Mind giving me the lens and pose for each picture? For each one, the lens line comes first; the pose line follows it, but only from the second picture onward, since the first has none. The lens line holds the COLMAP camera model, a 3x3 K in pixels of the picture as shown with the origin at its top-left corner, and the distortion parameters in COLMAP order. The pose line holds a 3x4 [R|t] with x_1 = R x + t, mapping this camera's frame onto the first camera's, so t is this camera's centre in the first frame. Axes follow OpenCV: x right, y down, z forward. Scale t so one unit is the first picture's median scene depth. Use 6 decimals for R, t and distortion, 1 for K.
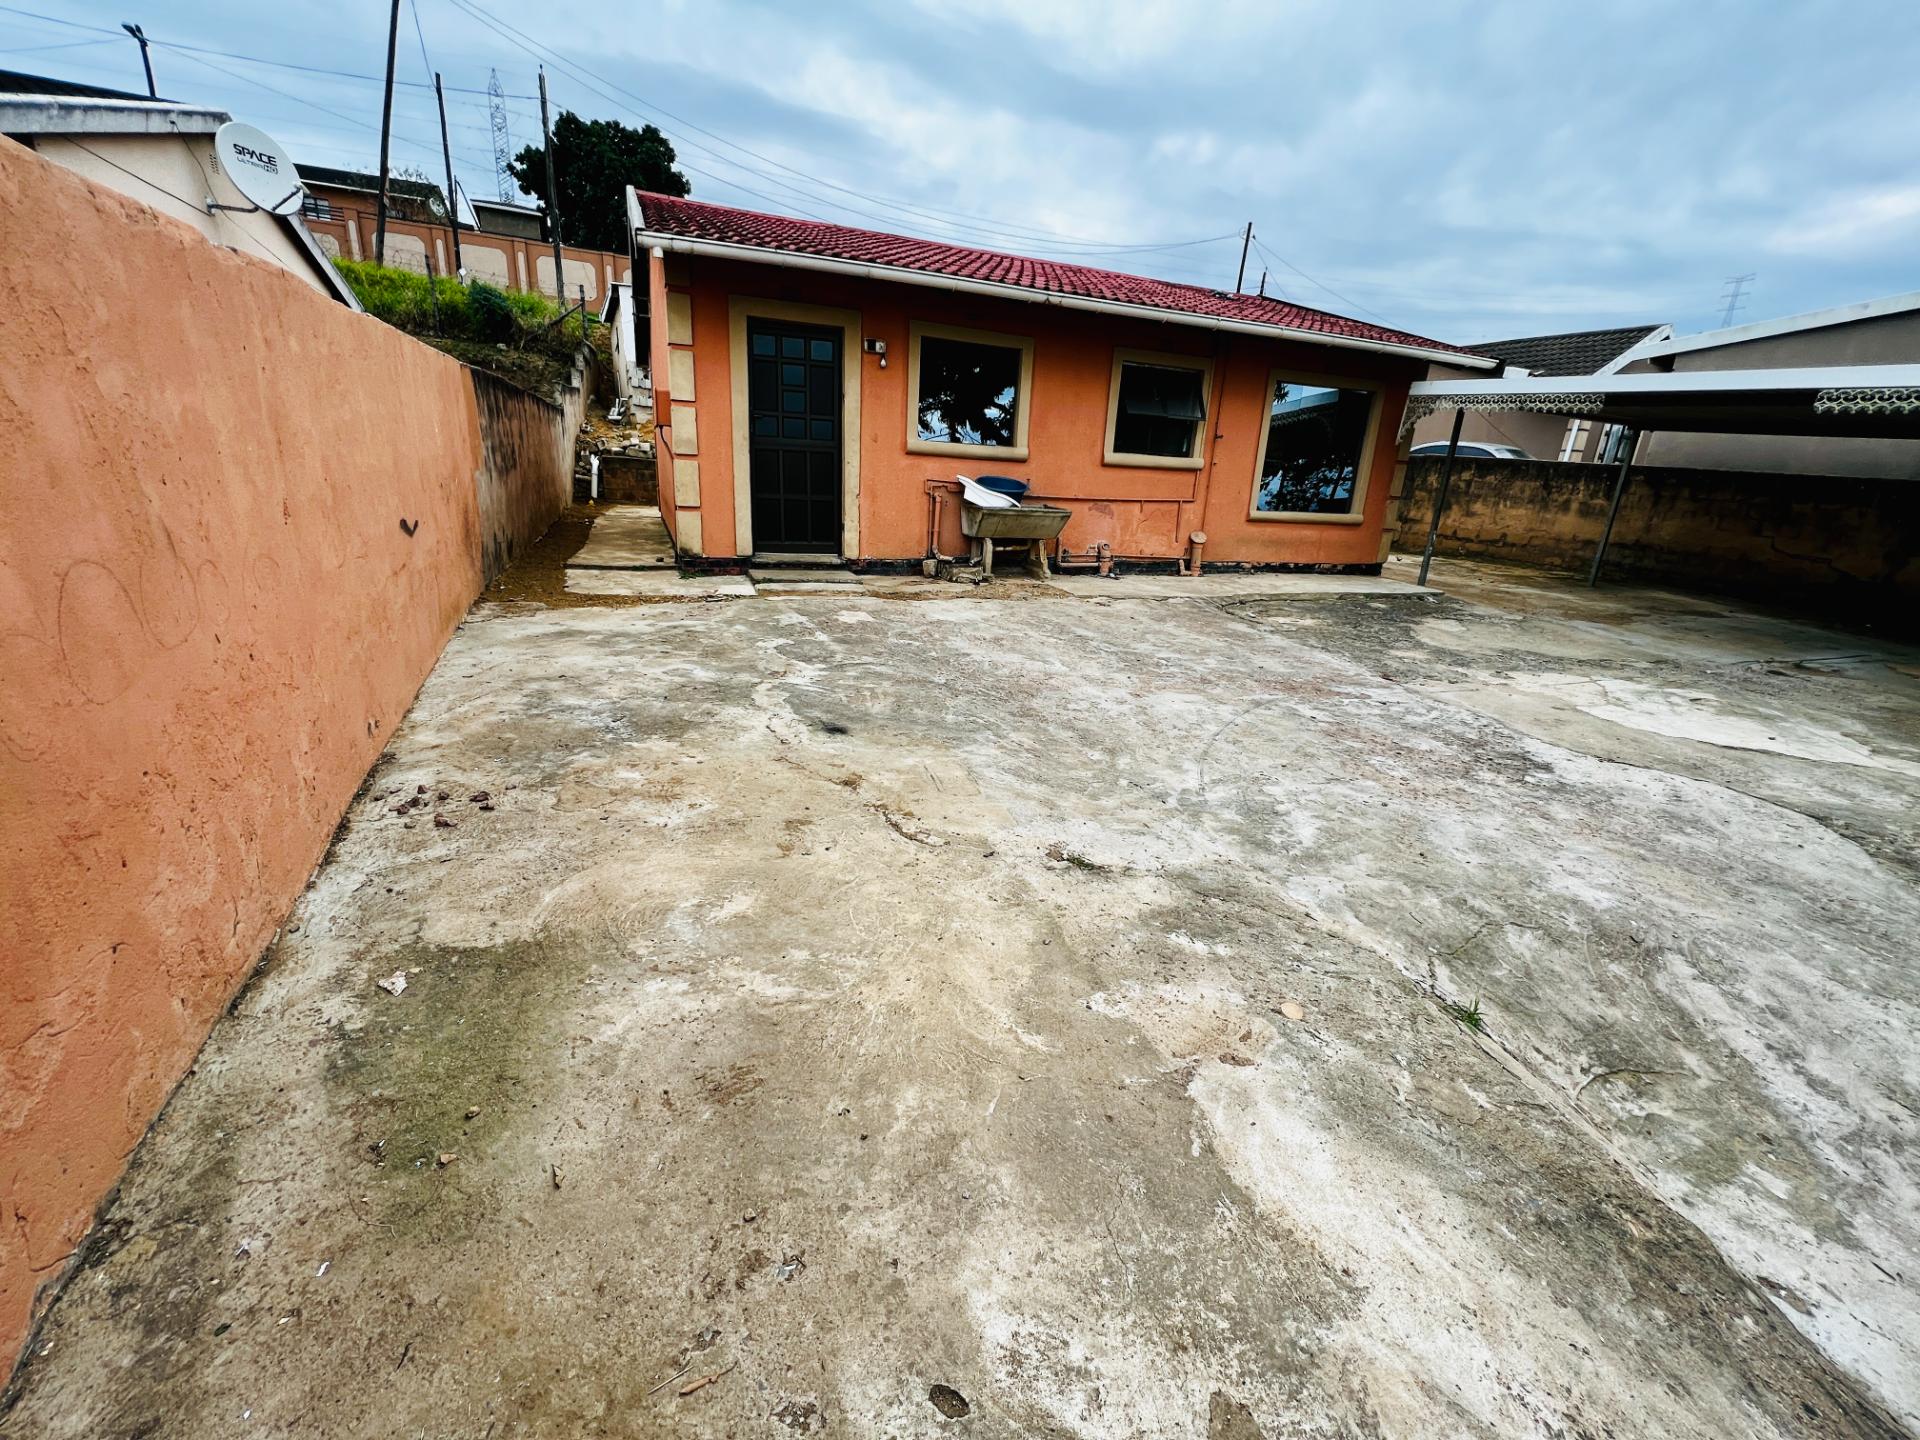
lens RADIAL K [[766.3, 0, 957.4], [0, 766.3, 718.7], [0, 0, 1]] dist [-0.001536, 0.000262]
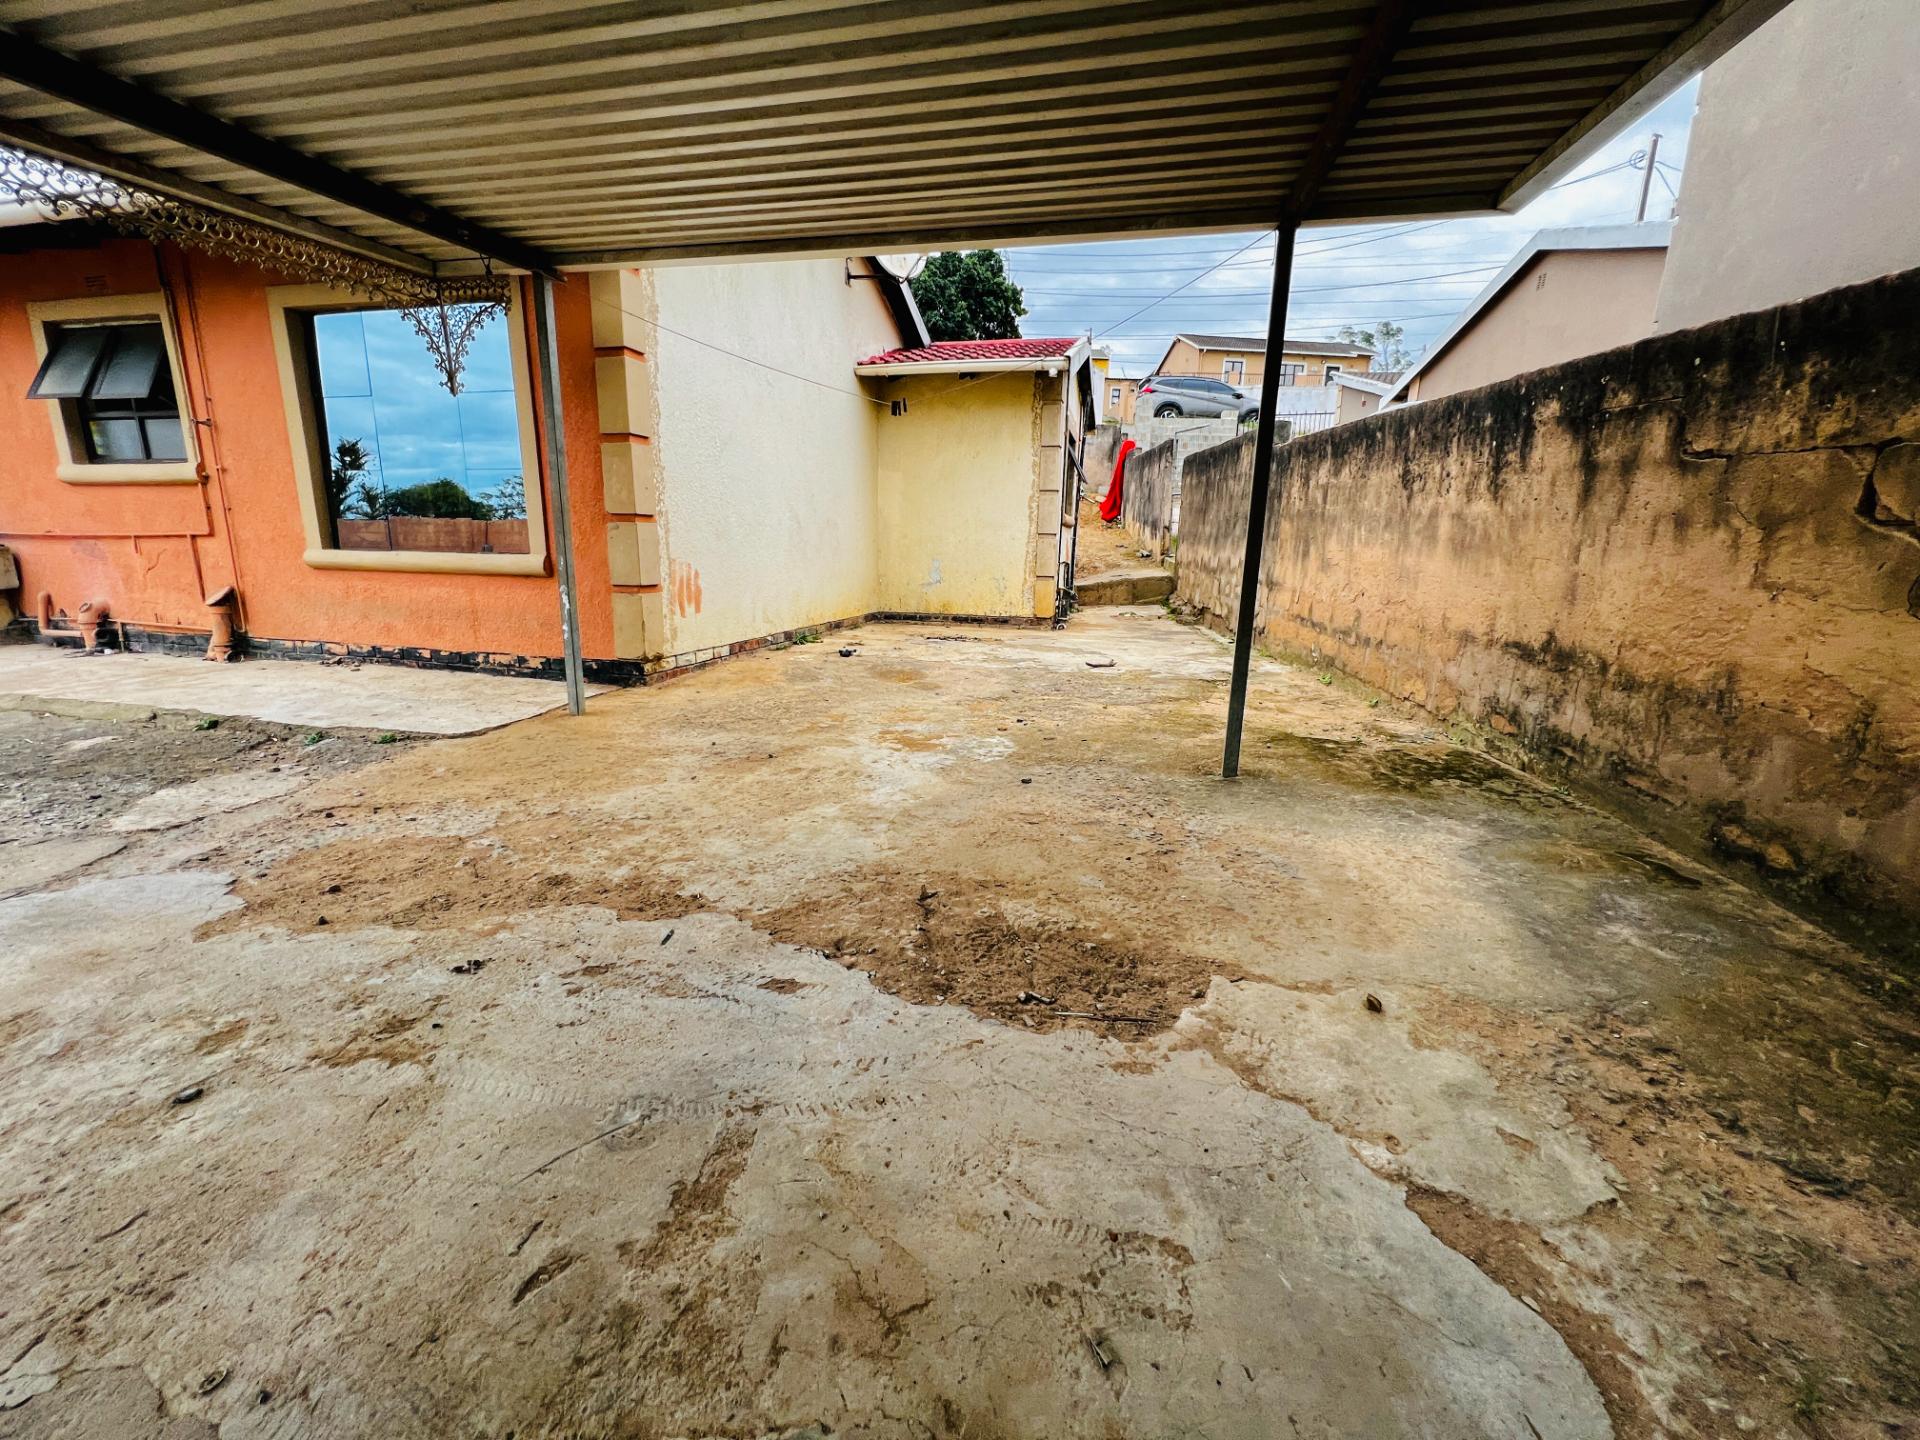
lens RADIAL K [[766.3, 0, 957.4], [0, 766.3, 718.7], [0, 0, 1]] dist [-0.001536, 0.000262]
pose [[0.819212, 0.093153, -0.565875, 1.123291], [-0.154498, 0.986087, -0.061337, -0.197909], [0.552289, 0.137674, 0.822206, 0.854434]]
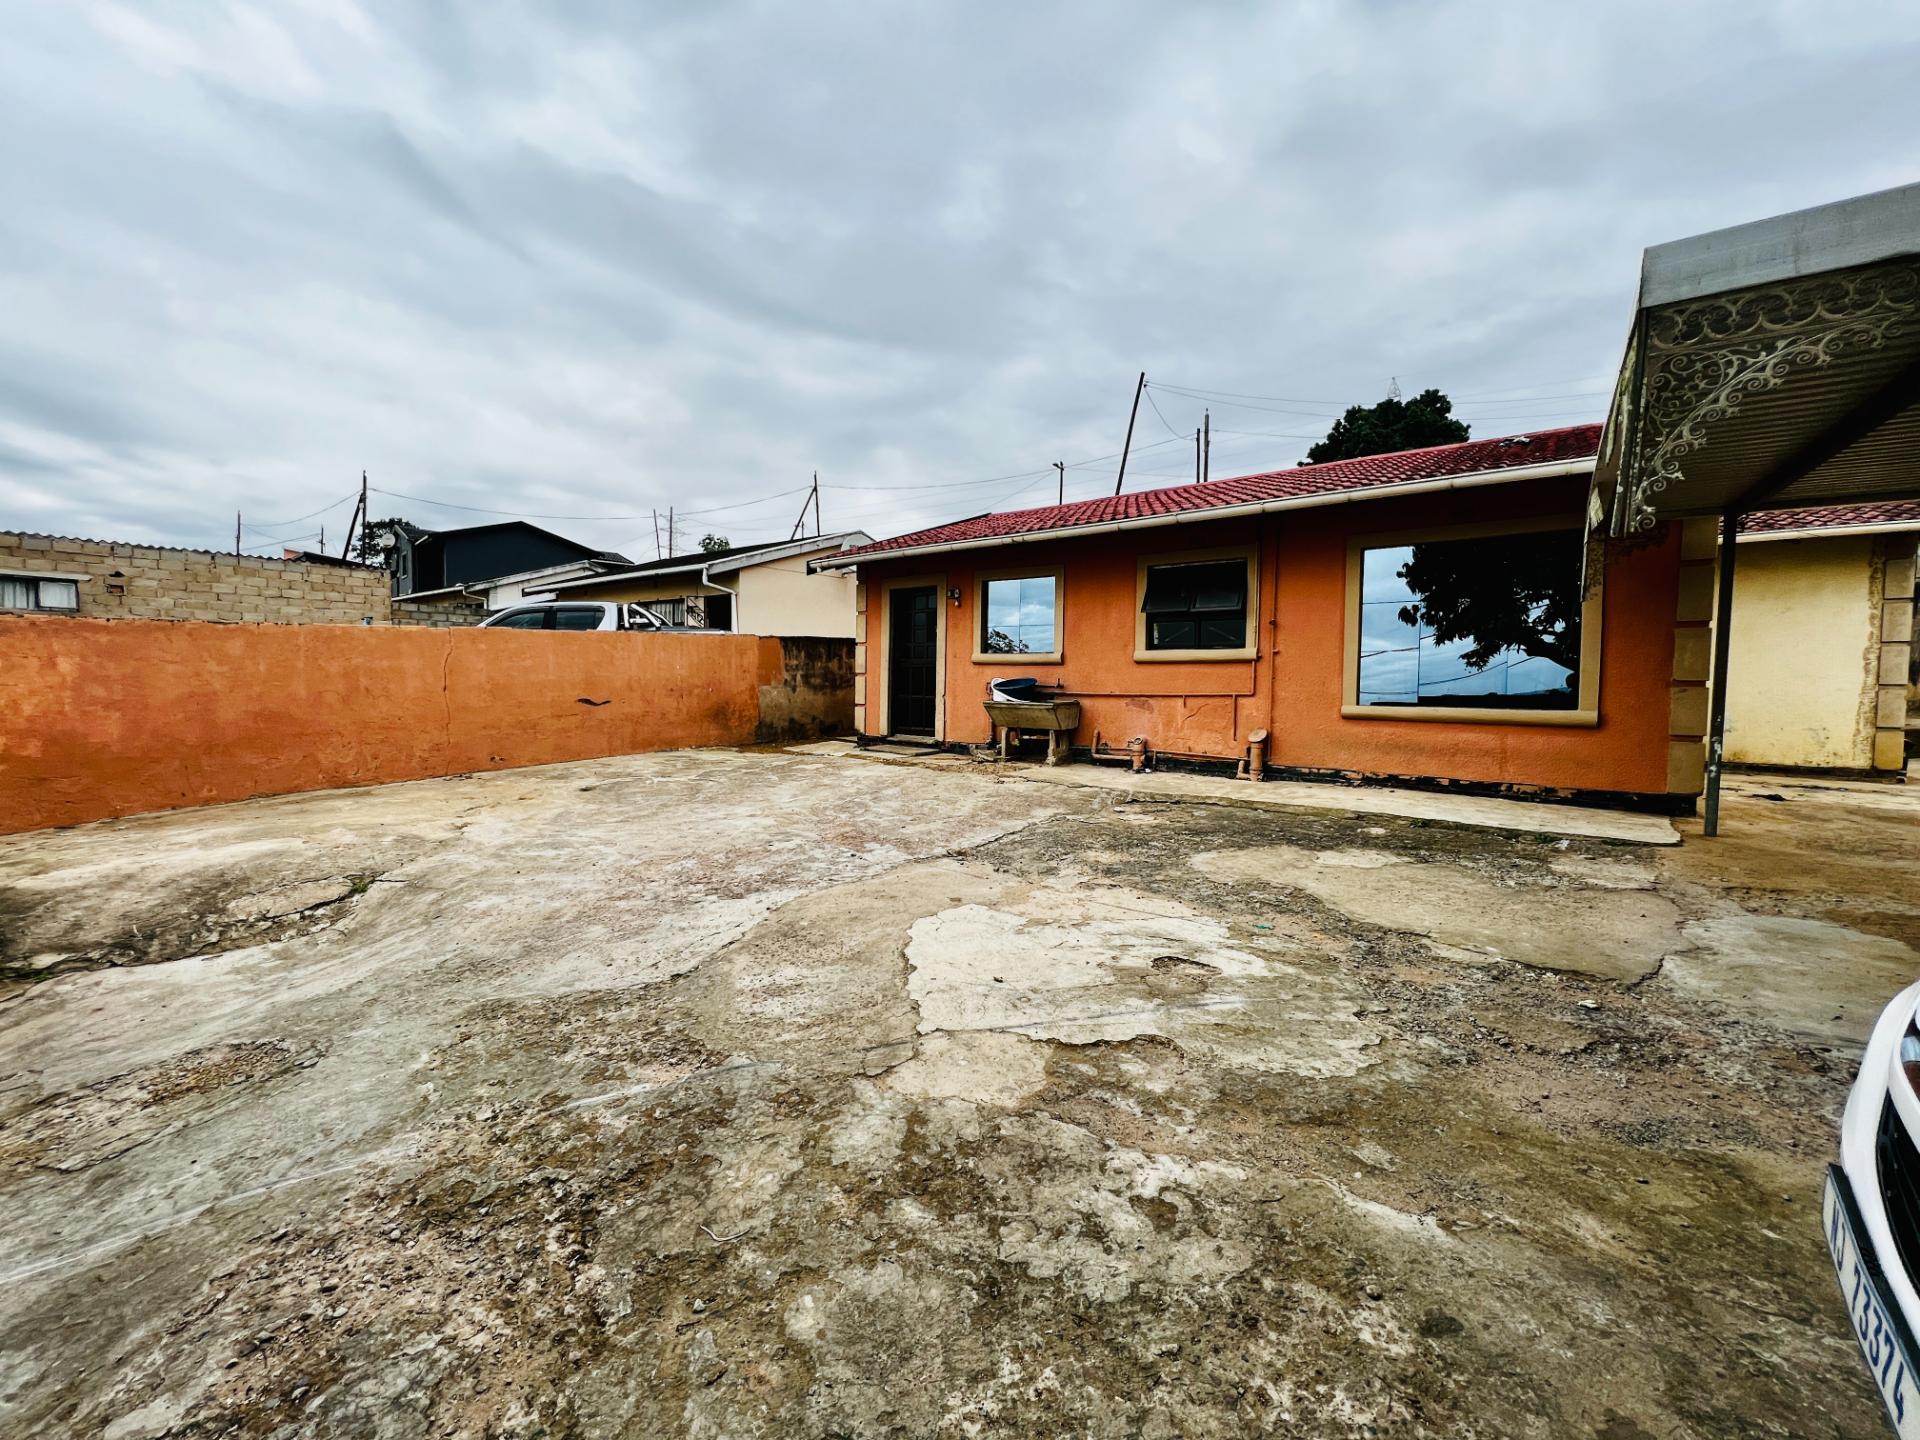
lens RADIAL K [[766.3, 0, 957.4], [0, 766.3, 718.7], [0, 0, 1]] dist [-0.001536, 0.000262]
pose [[0.505625, -0.002001, -0.862751, 0.889231], [-0.248054, 0.957437, -0.147595, -0.047465], [0.826325, 0.288636, 0.483607, 0.311988]]
